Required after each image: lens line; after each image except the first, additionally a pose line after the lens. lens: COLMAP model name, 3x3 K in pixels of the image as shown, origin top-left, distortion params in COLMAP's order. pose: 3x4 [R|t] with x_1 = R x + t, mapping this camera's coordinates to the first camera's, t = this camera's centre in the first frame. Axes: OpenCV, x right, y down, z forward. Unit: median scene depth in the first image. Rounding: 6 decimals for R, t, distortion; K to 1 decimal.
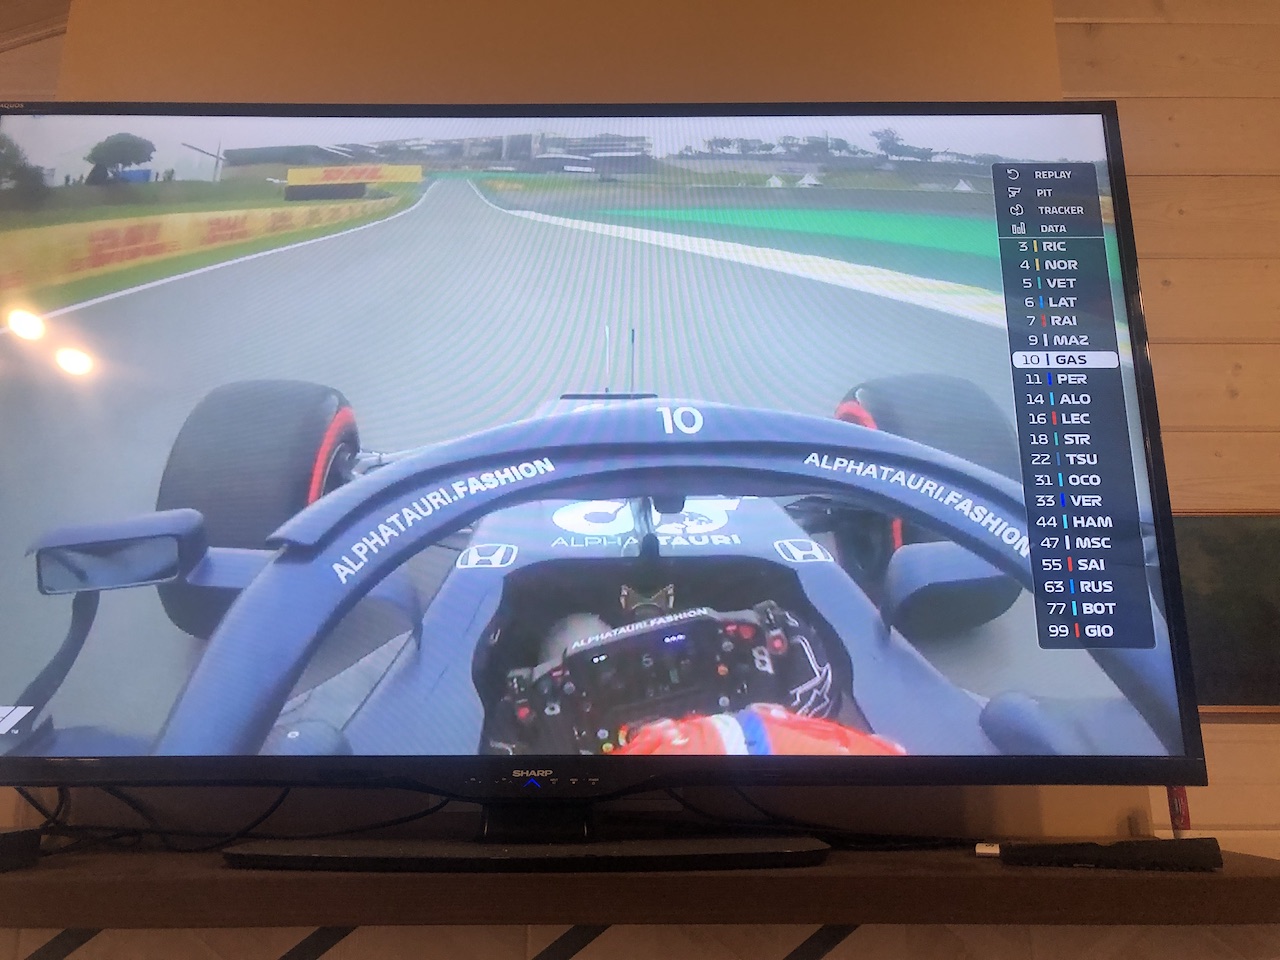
lens RADIAL K [[1059.2, 0, 648.2], [0, 1059.2, 469.5], [0, 0, 1]] dist [0.005177, -0.005338]
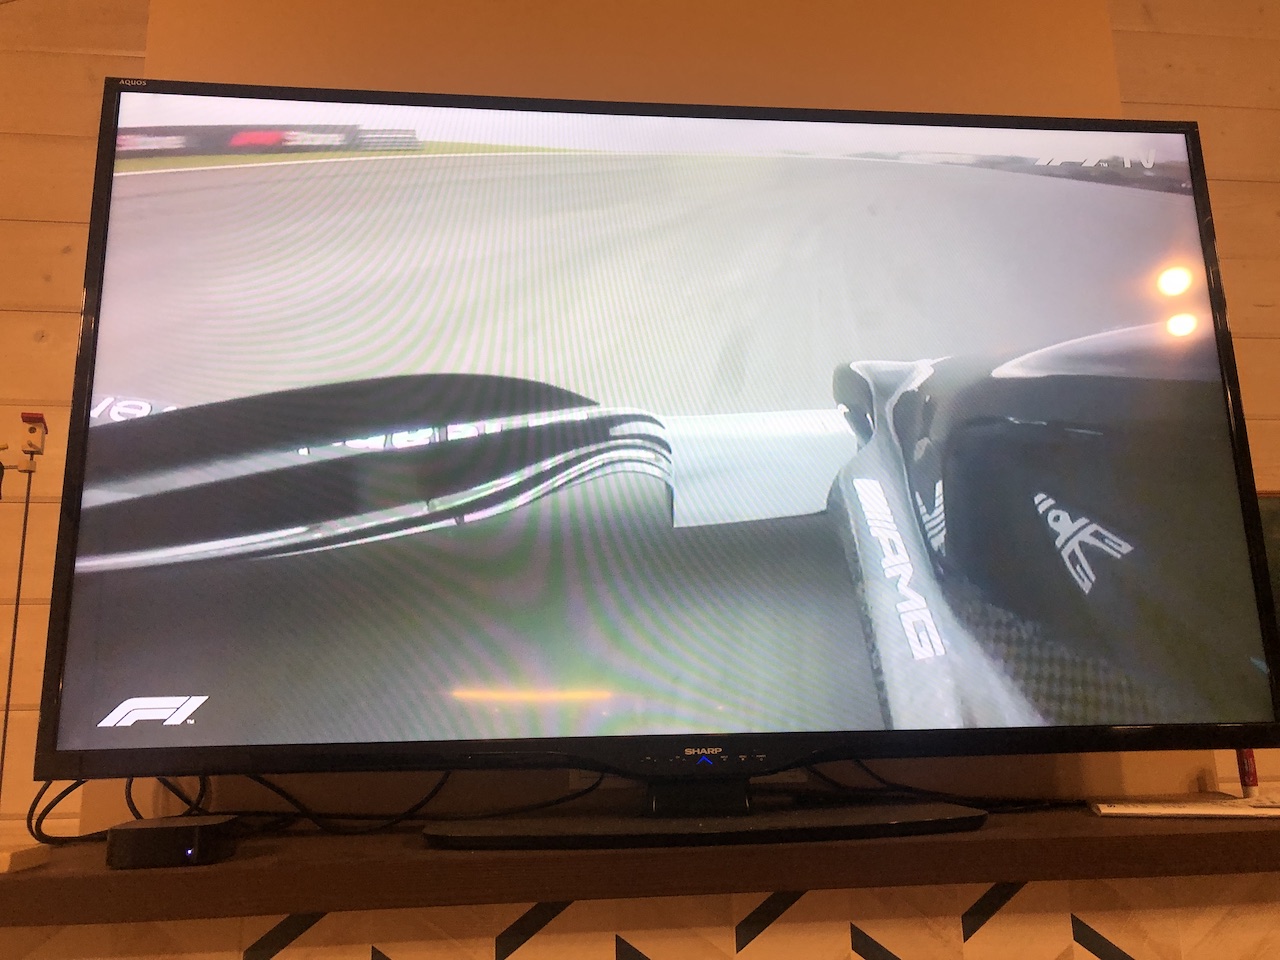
lens RADIAL K [[1059.2, 0, 644.4], [0, 1059.2, 472.6], [0, 0, 1]] dist [0.005177, -0.005338]
pose [[0.994555, 0.003181, 0.104162, -0.263407], [-0.006983, 0.999322, 0.036160, -0.028162], [-0.103977, -0.036690, 0.993903, -0.034796]]
